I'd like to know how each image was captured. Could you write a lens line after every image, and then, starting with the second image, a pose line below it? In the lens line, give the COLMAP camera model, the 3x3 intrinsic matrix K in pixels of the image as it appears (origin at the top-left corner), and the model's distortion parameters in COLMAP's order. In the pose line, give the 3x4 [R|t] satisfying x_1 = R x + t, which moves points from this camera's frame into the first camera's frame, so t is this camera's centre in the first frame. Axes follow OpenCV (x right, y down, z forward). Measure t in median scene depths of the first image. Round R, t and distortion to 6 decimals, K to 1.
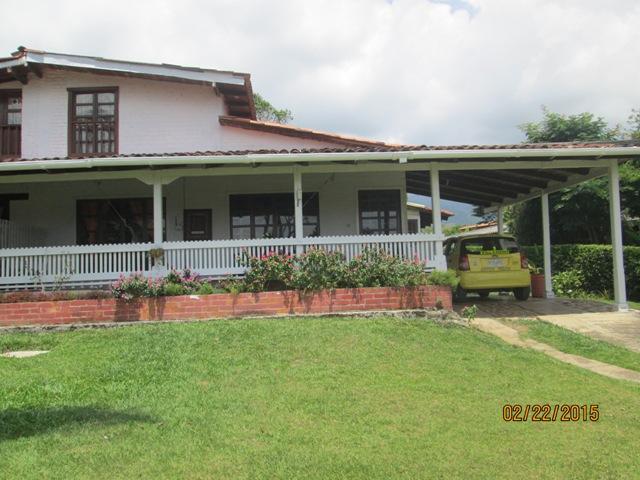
lens RADIAL K [[549.7, 0, 320.0], [0, 549.7, 240.0], [0, 0, 1]] dist [-0.014641, -0.010715]
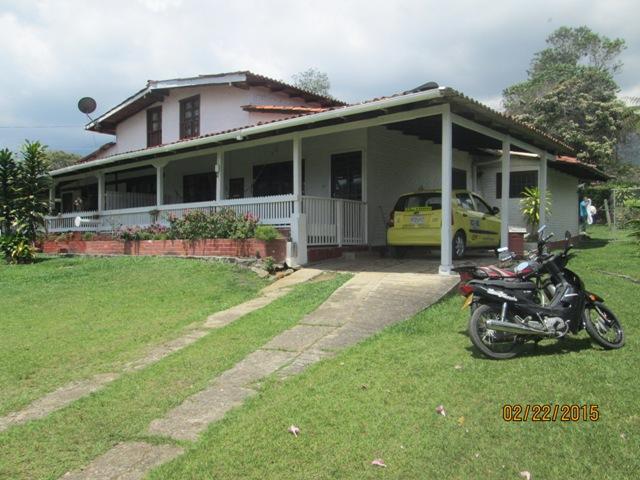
lens RADIAL K [[549.7, 0, 320.0], [0, 549.7, 240.0], [0, 0, 1]] dist [-0.014641, -0.010715]
pose [[0.722973, 0.032603, -0.690107, 1.055523], [0.029365, 0.996533, 0.077844, -0.005104], [0.690252, -0.076544, 0.719509, 0.196524]]
